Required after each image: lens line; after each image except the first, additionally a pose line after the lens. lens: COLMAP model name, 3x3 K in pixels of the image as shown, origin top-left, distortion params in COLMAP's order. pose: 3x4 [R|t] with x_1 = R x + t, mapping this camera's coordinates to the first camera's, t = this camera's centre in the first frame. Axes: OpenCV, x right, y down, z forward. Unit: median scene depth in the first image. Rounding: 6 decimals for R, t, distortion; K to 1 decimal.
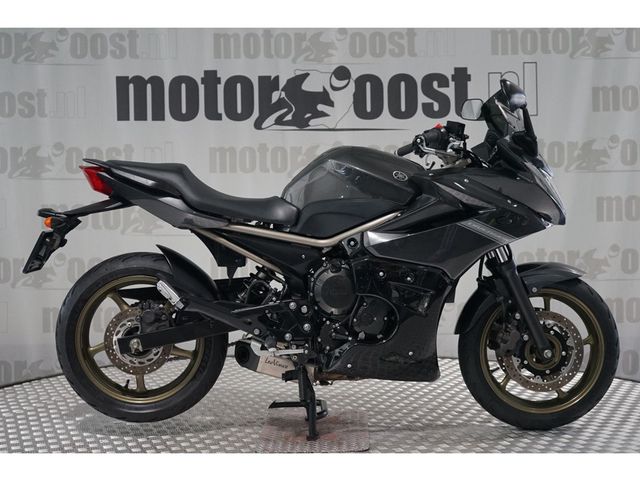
lens RADIAL K [[1004.9, 0, 320.0], [0, 1004.9, 240.0], [0, 0, 1]] dist [-0.013996, -0.048172]
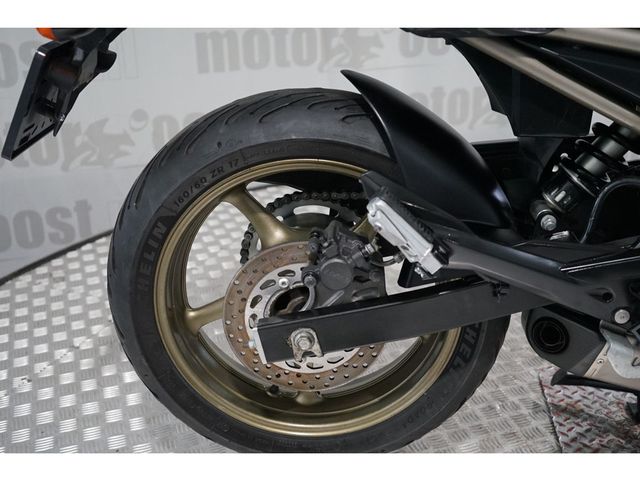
lens RADIAL K [[842.0, 0, 320.0], [0, 842.0, 240.0], [0, 0, 1]] dist [0.010893, 0.004139]
pose [[0.997718, 0.010478, -0.066696, -0.148193], [0.011737, 0.945924, 0.324176, -0.038493], [0.066486, -0.324219, 0.943643, 0.667759]]
